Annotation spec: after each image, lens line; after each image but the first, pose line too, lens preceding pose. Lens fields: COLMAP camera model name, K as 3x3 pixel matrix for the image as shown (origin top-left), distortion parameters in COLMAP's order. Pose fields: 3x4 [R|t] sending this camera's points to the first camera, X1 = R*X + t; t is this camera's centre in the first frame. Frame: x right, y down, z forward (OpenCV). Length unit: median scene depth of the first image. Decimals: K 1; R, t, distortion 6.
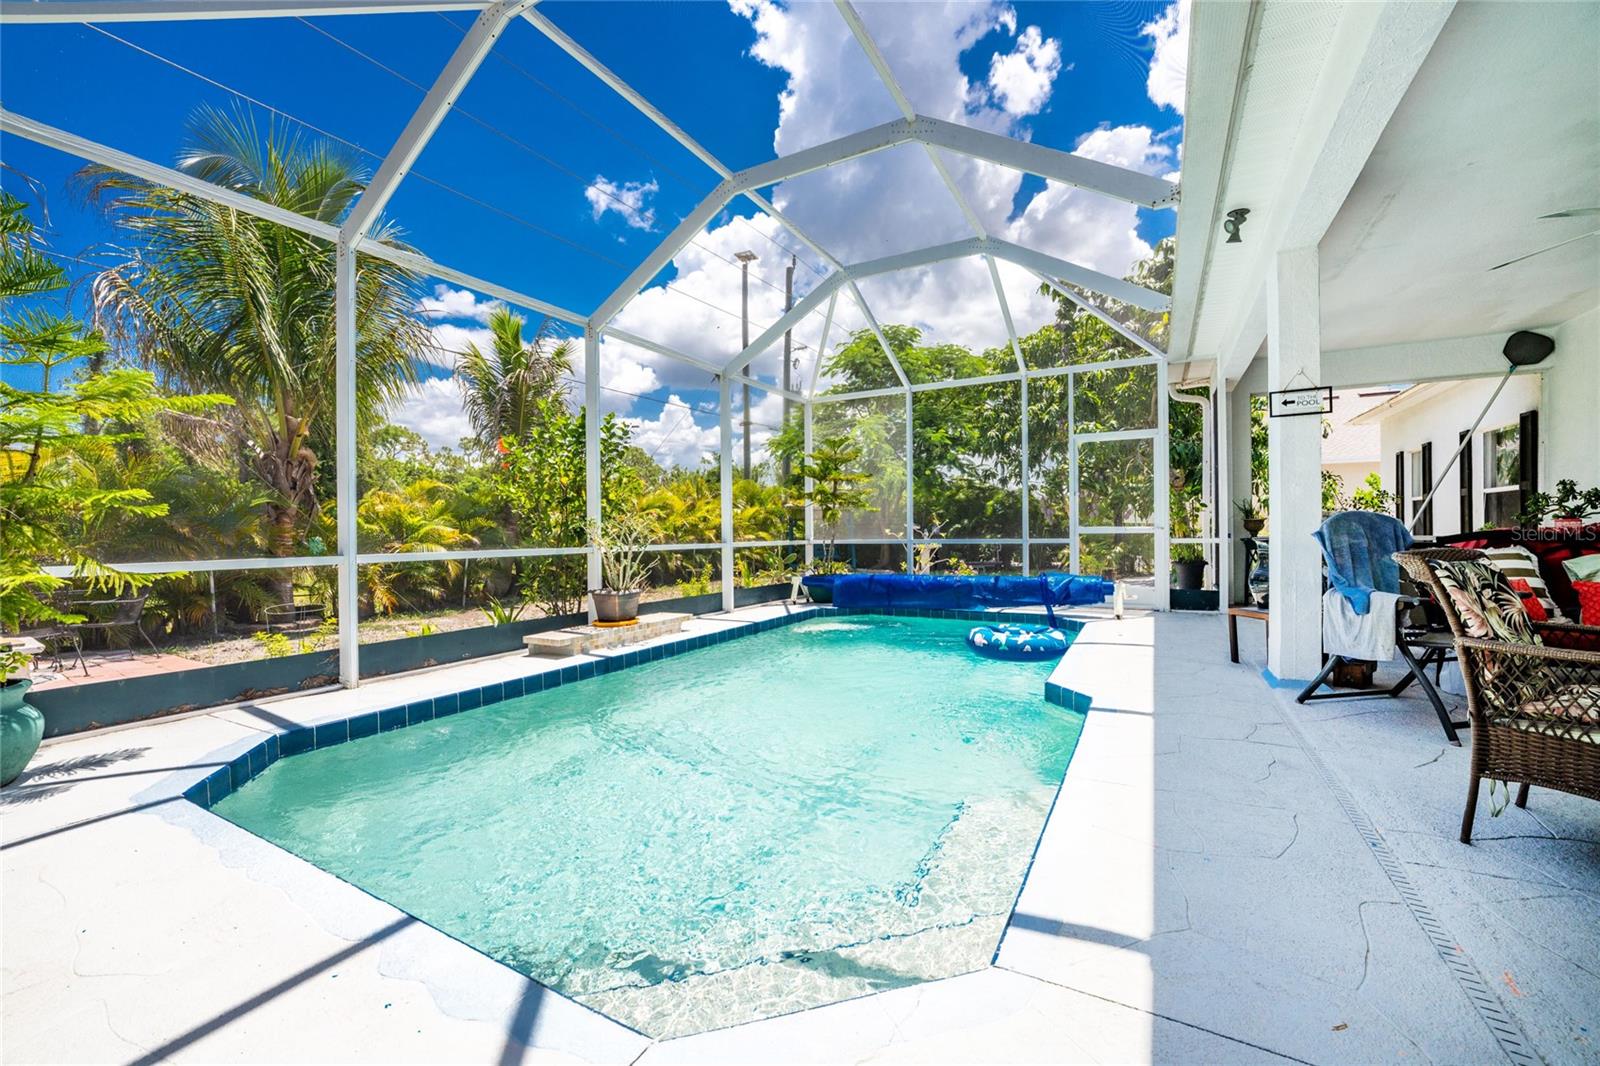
lens RADIAL K [[656.1, 0, 794.3], [0, 656.1, 534.9], [0, 0, 1]] dist [-0.003154, 0.000241]
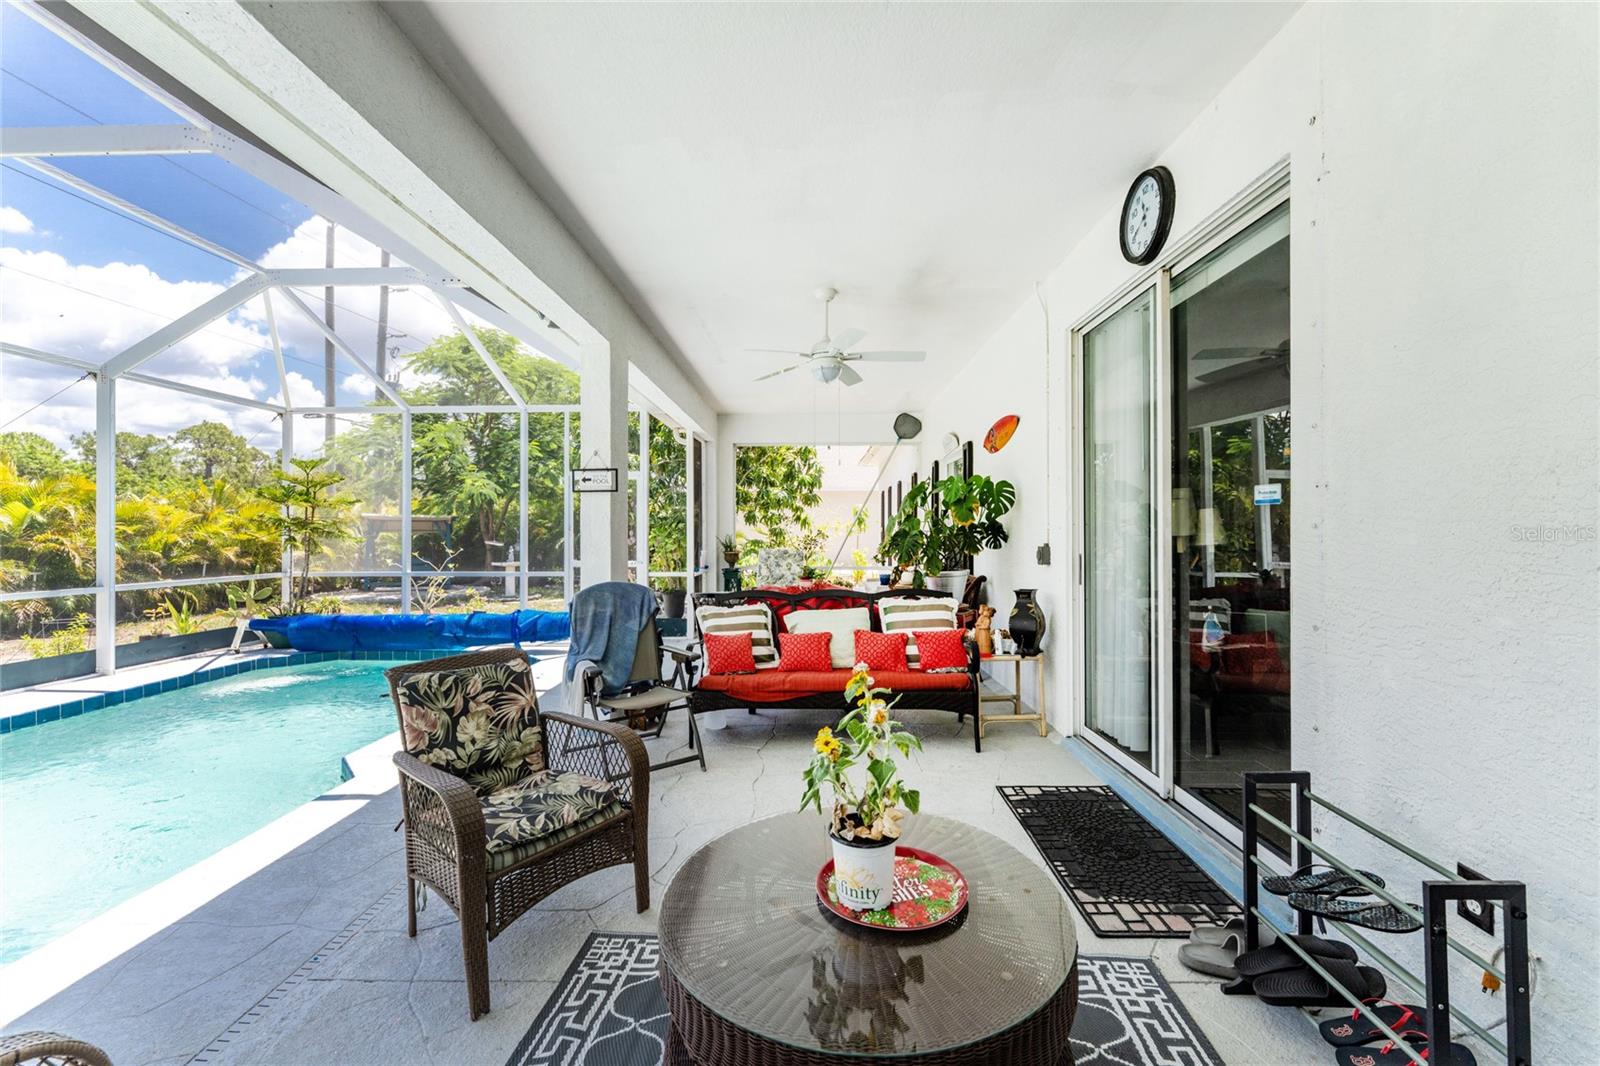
lens RADIAL K [[654.3, 0, 802.6], [0, 654.3, 532.7], [0, 0, 1]] dist [-0.002126, -0.000597]
pose [[0.889842, 0.007603, 0.456205, 0.352376], [-0.007017, 0.999971, -0.002977, -0.068636], [-0.456214, -0.000552, 0.889870, -0.093561]]
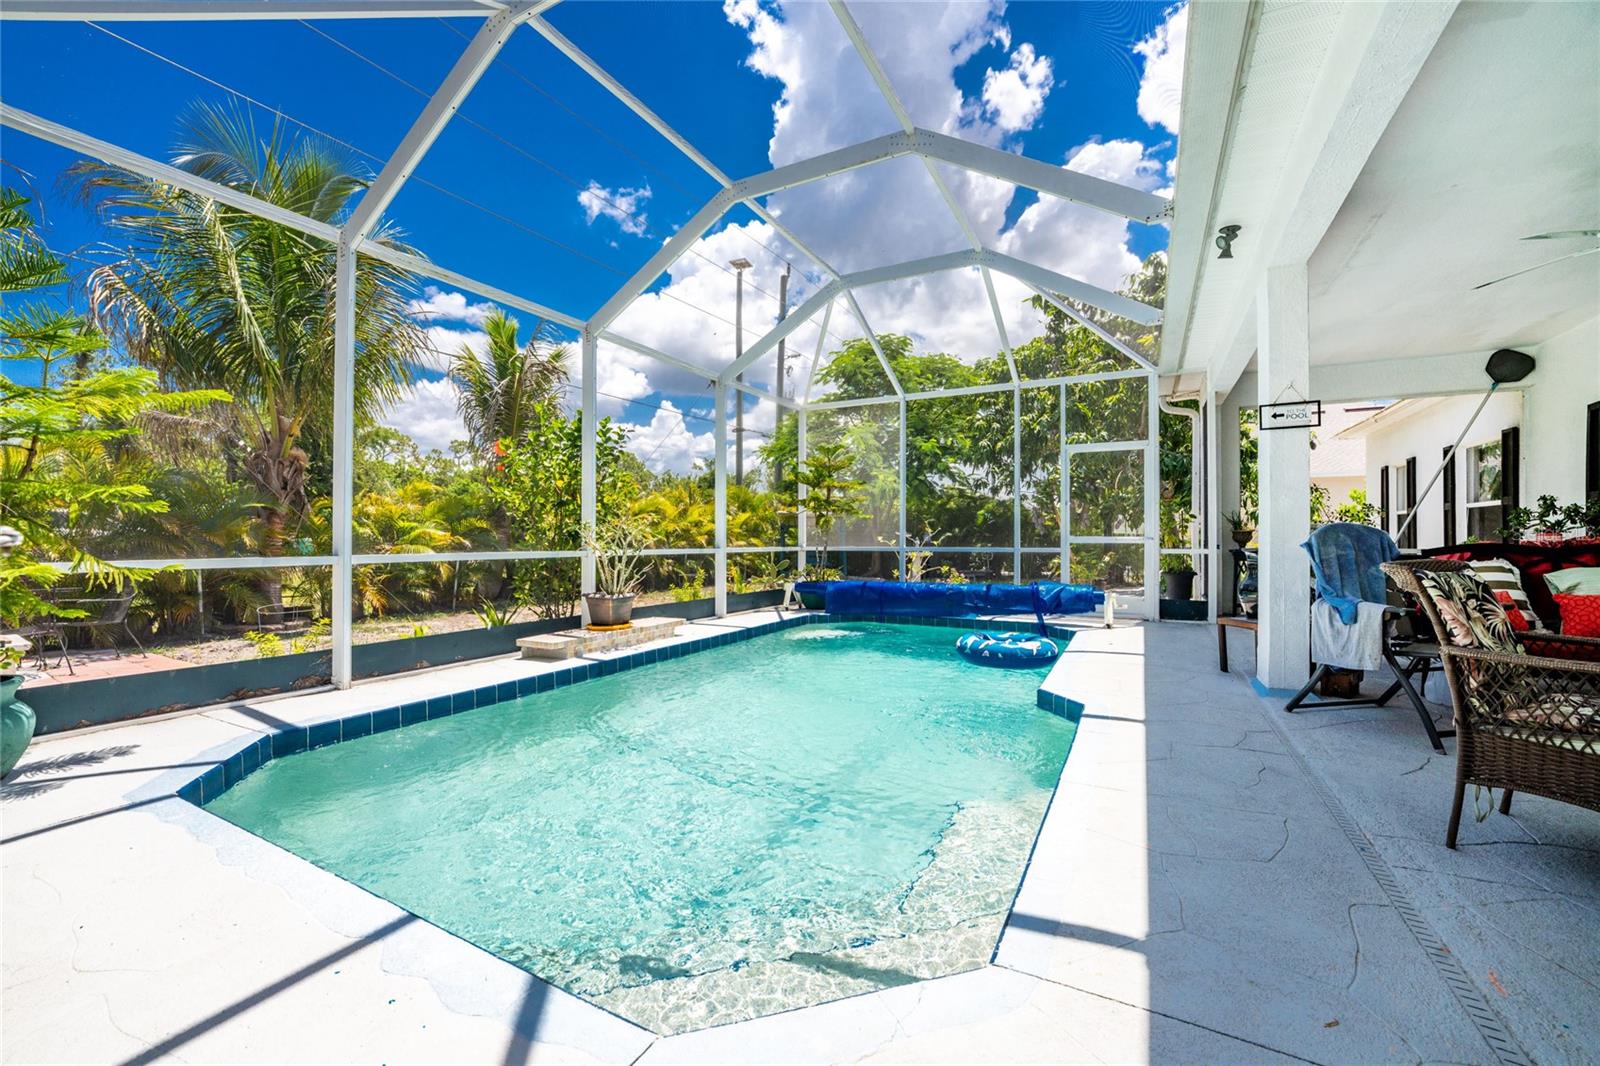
lens RADIAL K [[656.6, 0, 792.3], [0, 656.6, 534.9], [0, 0, 1]] dist [-0.002344, -0.000145]
pose [[0.999853, 0.011768, 0.012503, -0.006789], [-0.011626, 0.999868, -0.011349, 0.002159], [-0.012635, 0.011202, 0.999857, -0.004710]]
